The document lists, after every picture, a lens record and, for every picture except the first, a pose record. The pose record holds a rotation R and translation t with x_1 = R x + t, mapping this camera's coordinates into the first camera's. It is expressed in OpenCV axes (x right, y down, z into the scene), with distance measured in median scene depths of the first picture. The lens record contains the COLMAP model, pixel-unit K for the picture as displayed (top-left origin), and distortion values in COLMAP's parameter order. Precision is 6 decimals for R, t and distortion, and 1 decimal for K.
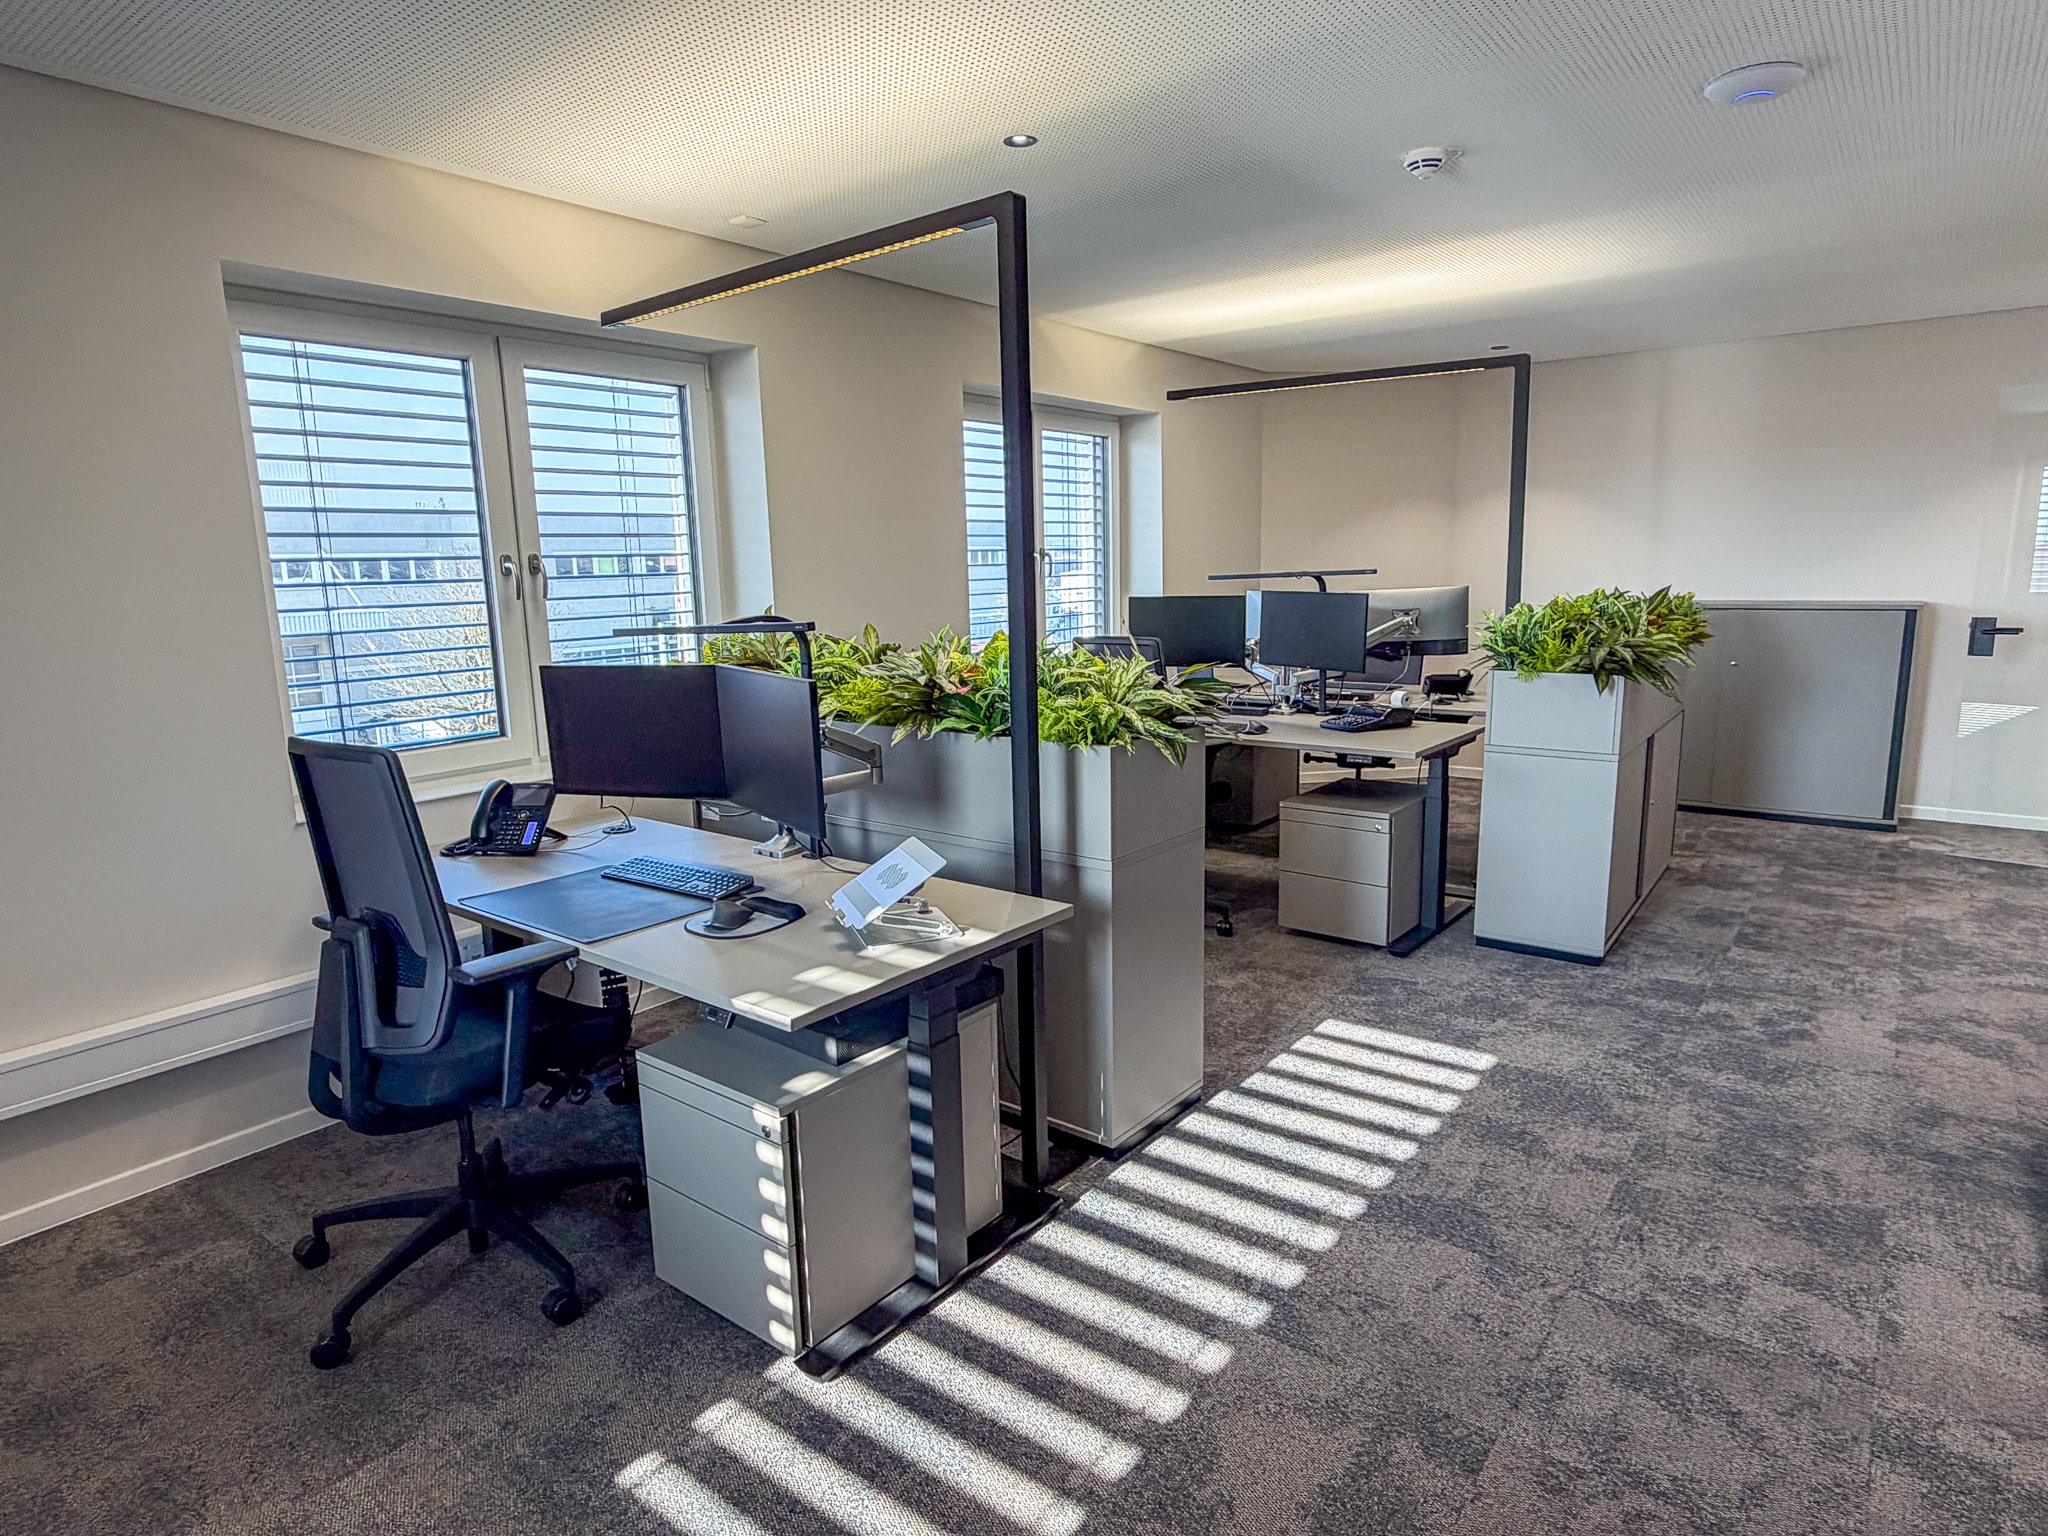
lens RADIAL K [[1178.0, 0, 1024.0], [0, 1178.0, 768.0], [0, 0, 1]] dist [0.000488, 0.000075]
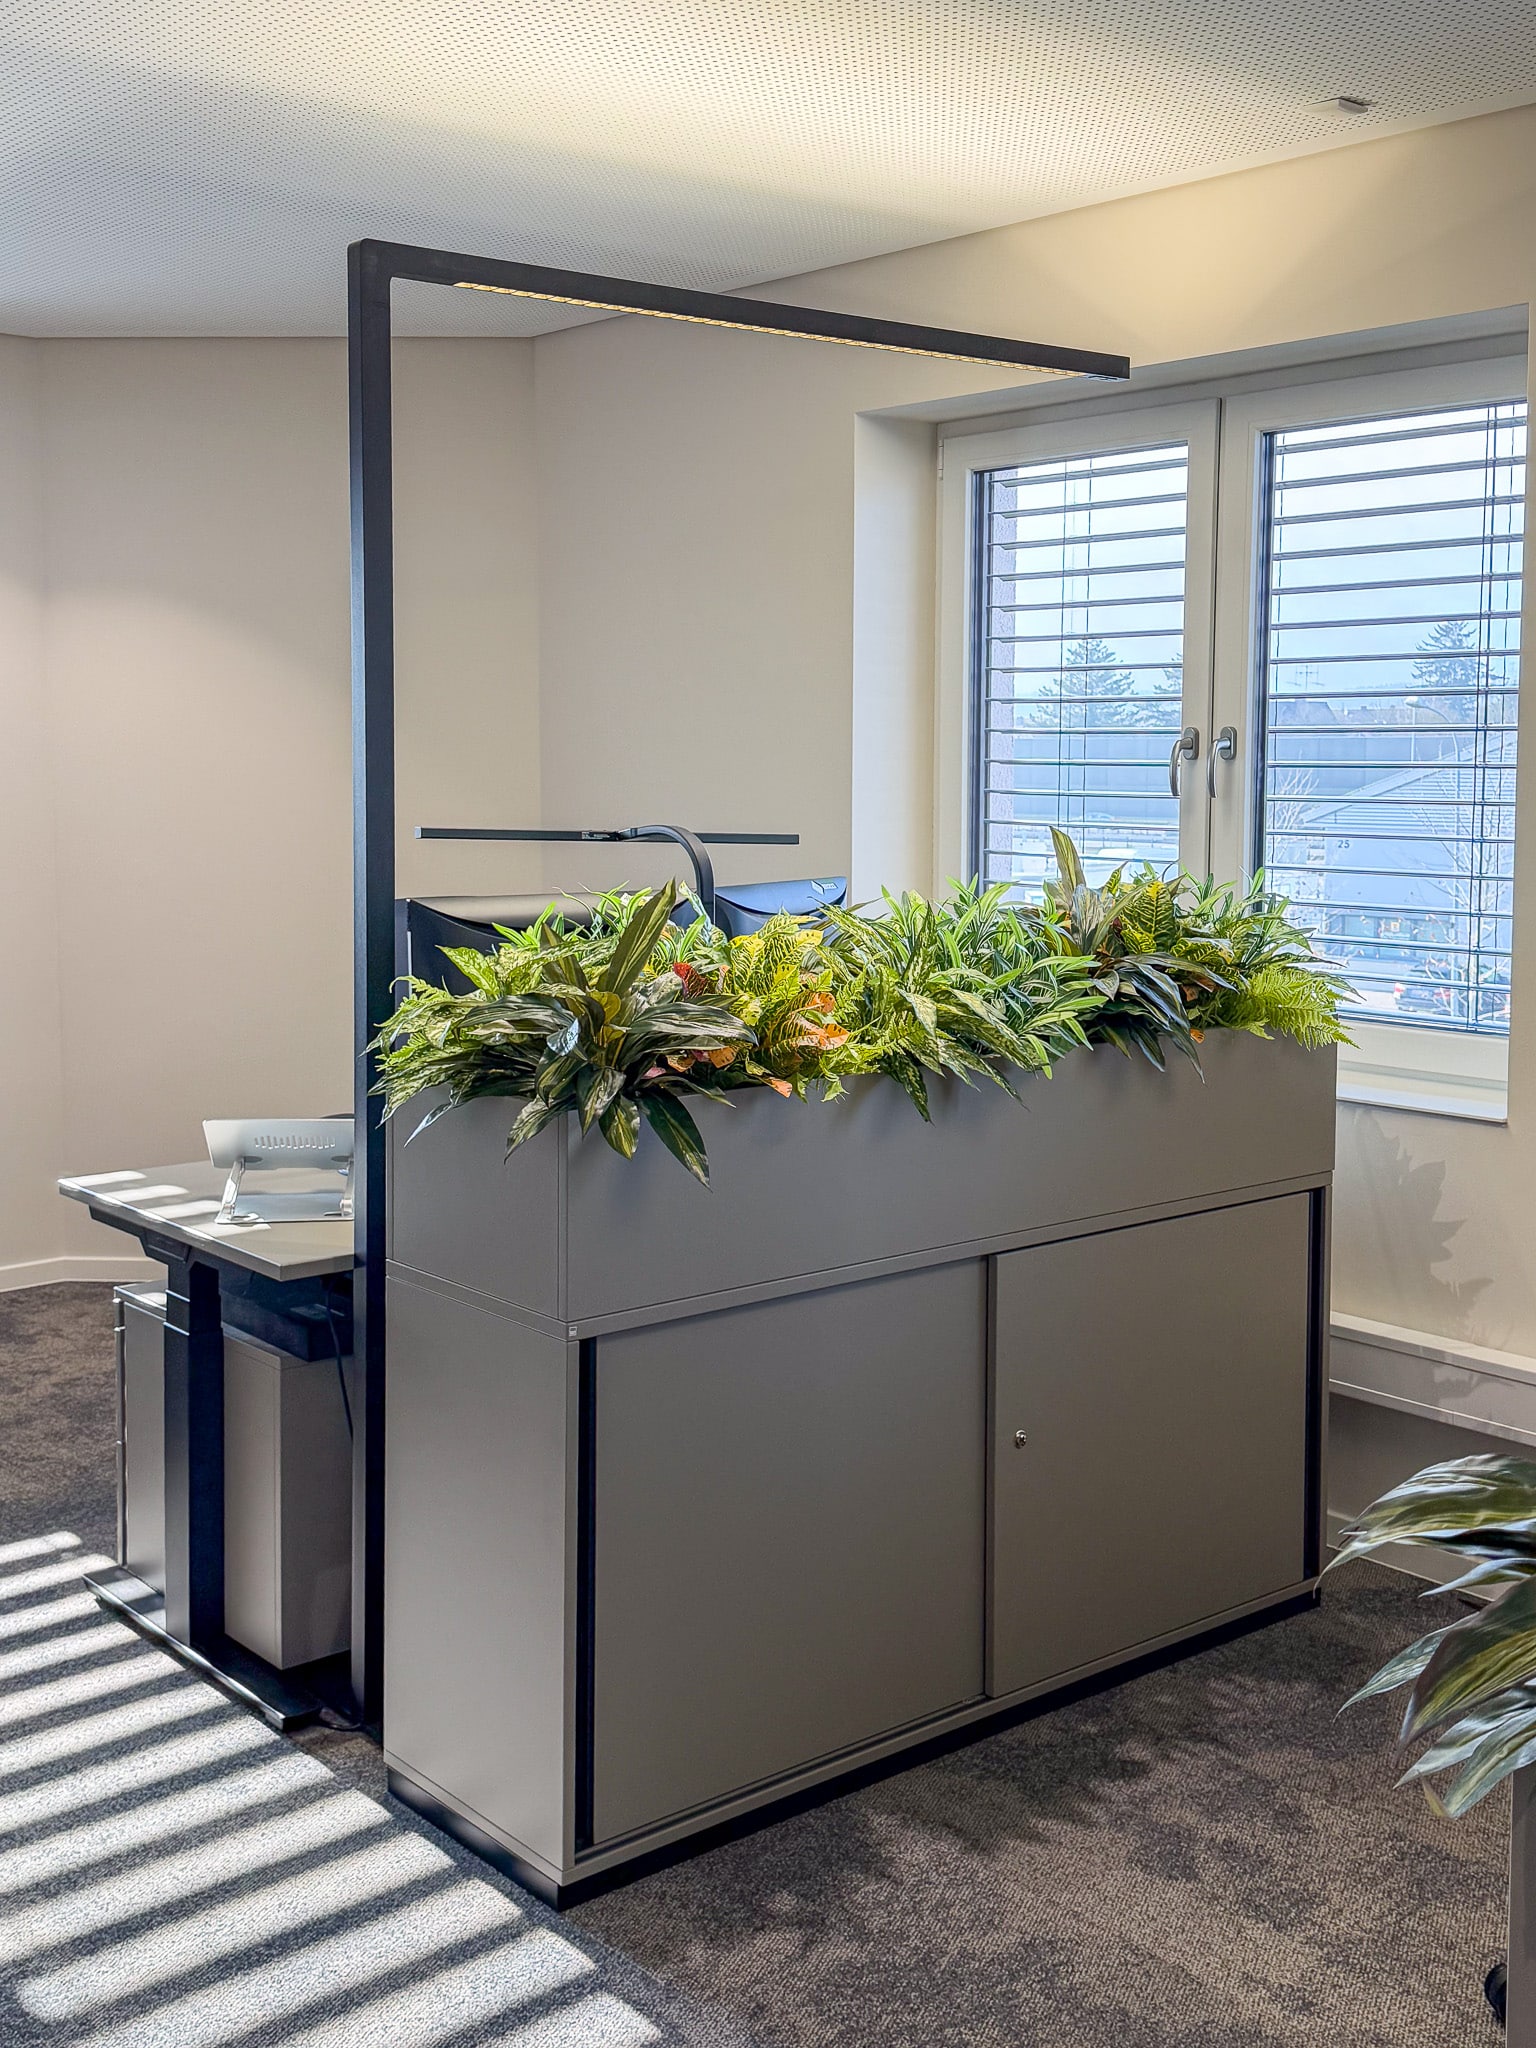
lens RADIAL K [[2248.7, 0, 768.0], [0, 2248.7, 1024.0], [0, 0, 1]] dist [-0.001951, -0.002079]
pose [[-0.186630, 0.134956, -0.973117, 0.897859], [-0.171207, 0.970895, 0.167483, -0.205764], [0.967397, 0.197862, -0.158092, 1.078028]]
